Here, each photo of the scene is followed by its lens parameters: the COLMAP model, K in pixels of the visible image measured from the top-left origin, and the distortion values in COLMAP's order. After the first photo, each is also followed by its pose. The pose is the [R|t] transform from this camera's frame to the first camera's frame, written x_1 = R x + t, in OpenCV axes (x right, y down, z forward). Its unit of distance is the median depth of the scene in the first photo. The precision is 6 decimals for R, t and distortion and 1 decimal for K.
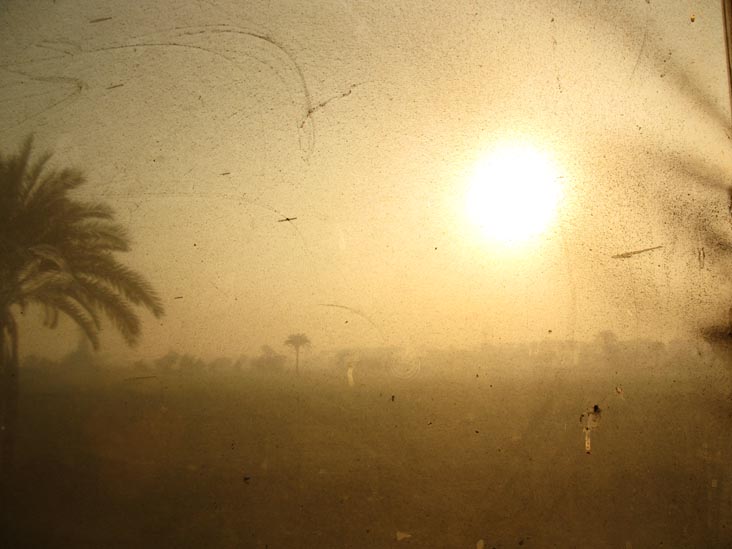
lens RADIAL K [[784.3, 0, 367.8], [0, 784.3, 272.4], [0, 0, 1]] dist [-0.135447, 0.000000]
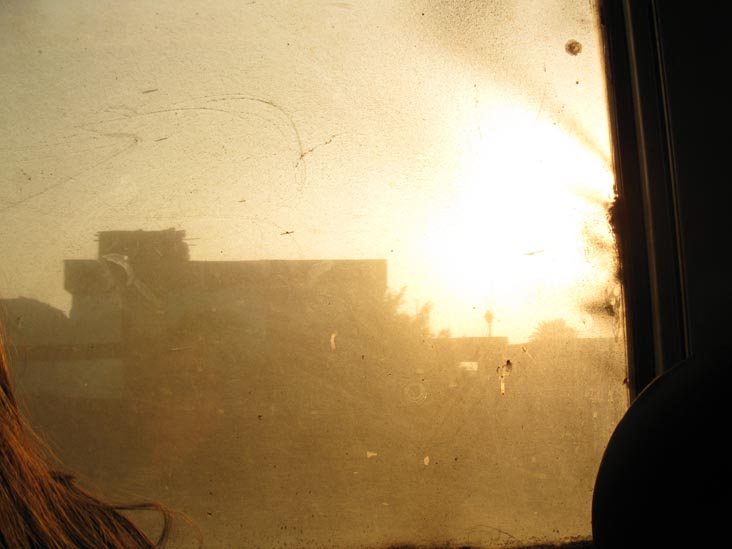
lens RADIAL K [[784.3, 0, 366.9], [0, 784.3, 275.7], [0, 0, 1]] dist [-0.135447, 0.000000]
pose [[0.999737, -0.017909, -0.014345, 0.057669], [0.017441, 0.999333, -0.032083, 0.055469], [0.014910, 0.031824, 0.999382, -0.388325]]
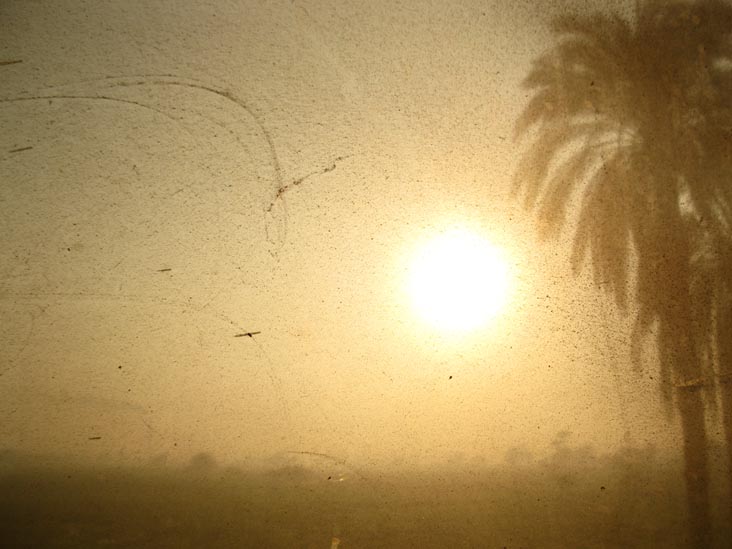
lens RADIAL K [[784.3, 0, 360.6], [0, 784.3, 268.3], [0, 0, 1]] dist [-0.135447, 0.000000]
pose [[0.996679, 0.019616, 0.079027, -0.055778], [-0.009605, 0.992095, -0.125121, -0.037488], [-0.080856, 0.123946, 0.988989, 0.253430]]
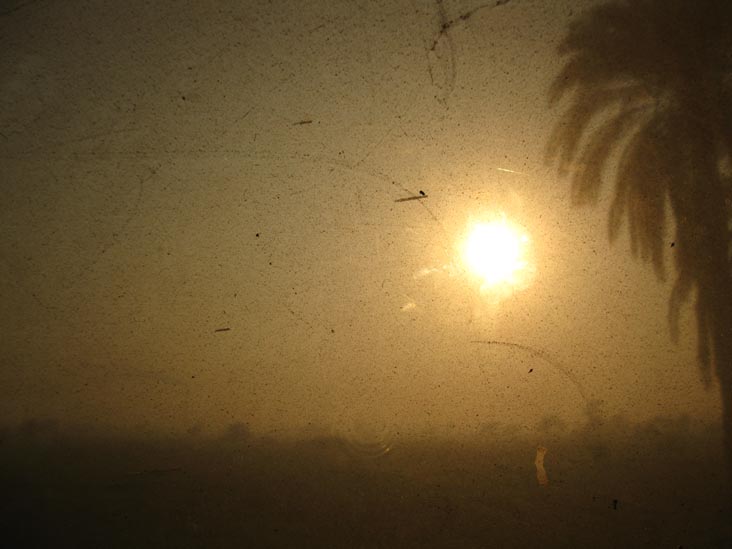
lens RADIAL K [[784.3, 0, 368.1], [0, 784.3, 274.3], [0, 0, 1]] dist [-0.135447, 0.000000]
pose [[0.998619, 0.008688, 0.051812, -0.164818], [-0.004435, 0.996652, -0.081638, 0.038219], [-0.052348, 0.081295, 0.995314, 0.414838]]
